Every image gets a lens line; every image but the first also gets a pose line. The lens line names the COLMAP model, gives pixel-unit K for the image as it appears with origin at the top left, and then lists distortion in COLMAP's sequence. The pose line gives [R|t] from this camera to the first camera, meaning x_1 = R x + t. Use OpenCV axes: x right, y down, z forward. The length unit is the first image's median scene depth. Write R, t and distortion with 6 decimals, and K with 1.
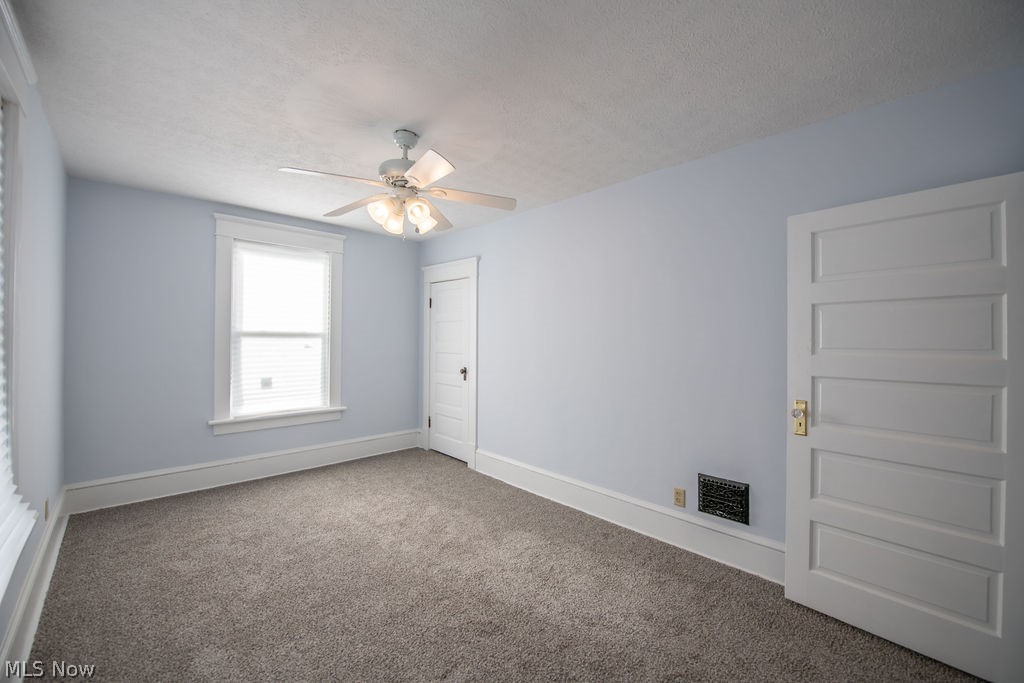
lens RADIAL K [[411.6, 0, 514.7], [0, 411.6, 338.3], [0, 0, 1]] dist [-0.014287, -0.000239]
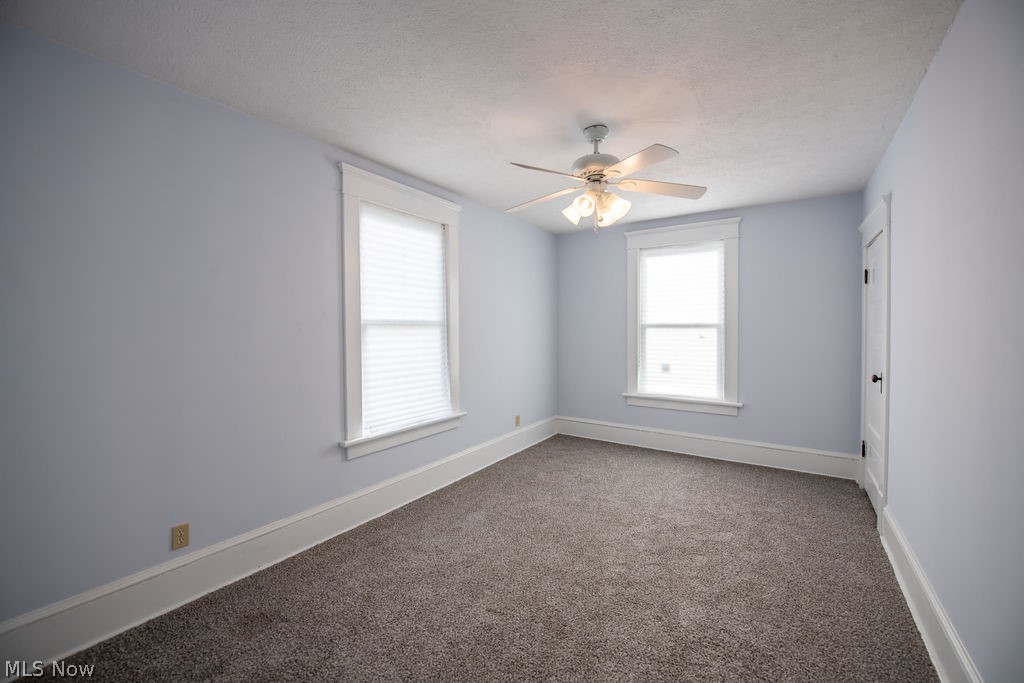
lens RADIAL K [[408.1, 0, 509.0], [0, 408.1, 335.9], [0, 0, 1]] dist [-0.016657, -0.000176]
pose [[0.203369, 0.007815, -0.979071, 0.430559], [0.001618, 0.999964, 0.008318, 0.008616], [0.979101, -0.003276, 0.203349, 0.356459]]
